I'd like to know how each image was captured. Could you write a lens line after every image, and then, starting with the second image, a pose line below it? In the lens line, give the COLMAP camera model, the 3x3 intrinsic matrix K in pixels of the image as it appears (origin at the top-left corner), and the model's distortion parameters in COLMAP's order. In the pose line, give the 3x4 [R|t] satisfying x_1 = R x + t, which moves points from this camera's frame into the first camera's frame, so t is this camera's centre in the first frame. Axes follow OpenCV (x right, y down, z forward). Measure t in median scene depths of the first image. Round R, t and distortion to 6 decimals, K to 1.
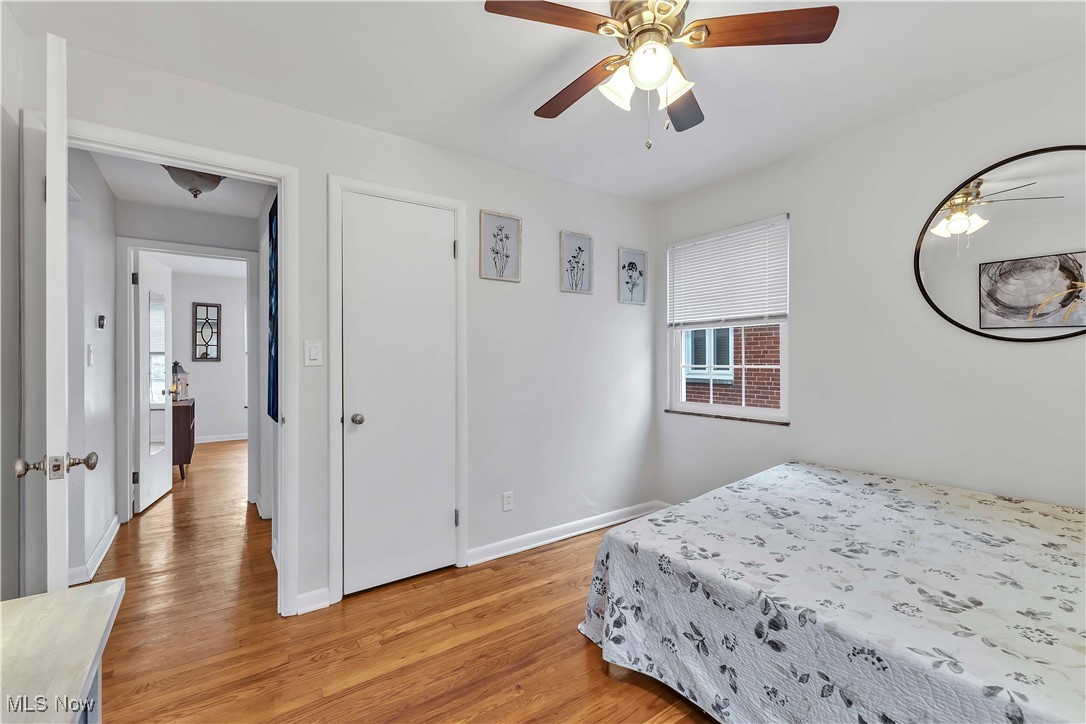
lens RADIAL K [[477.2, 0, 543.3], [0, 477.2, 351.6], [0, 0, 1]] dist [0.003883, 0.000223]
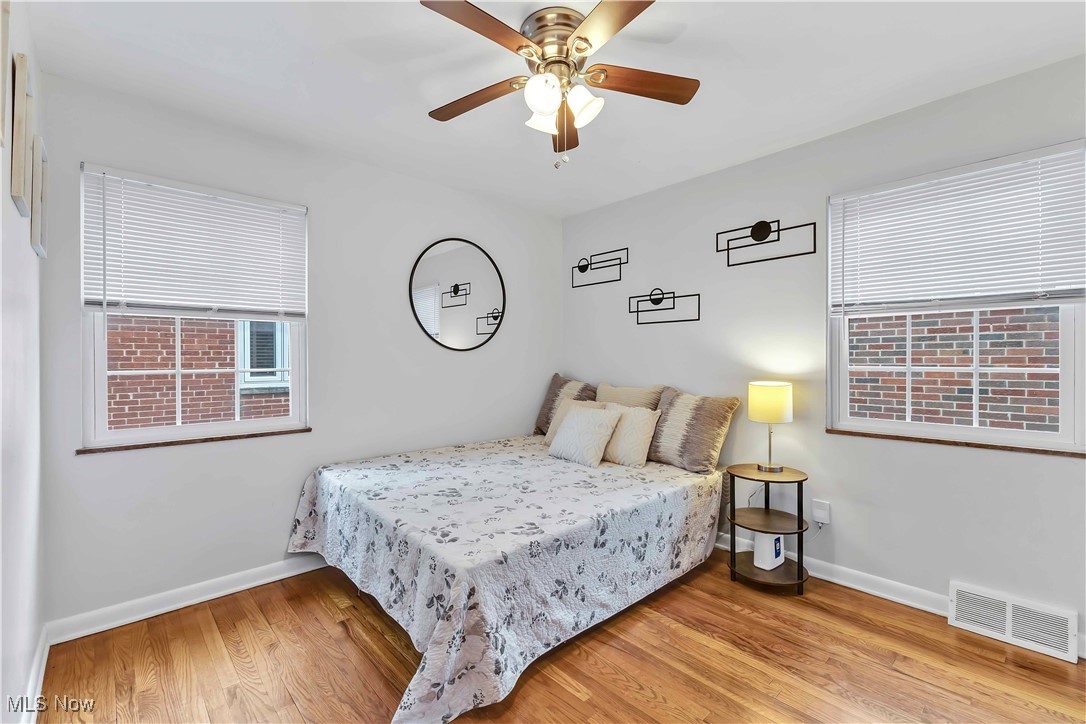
lens RADIAL K [[462.7, 0, 551.4], [0, 462.7, 356.6], [0, 0, 1]] dist [-0.002297, -0.000185]
pose [[-0.137901, 0.014001, 0.990347, -0.777186], [-0.011944, 0.999804, -0.015798, 0.025517], [-0.990374, -0.014007, -0.137706, 1.091467]]
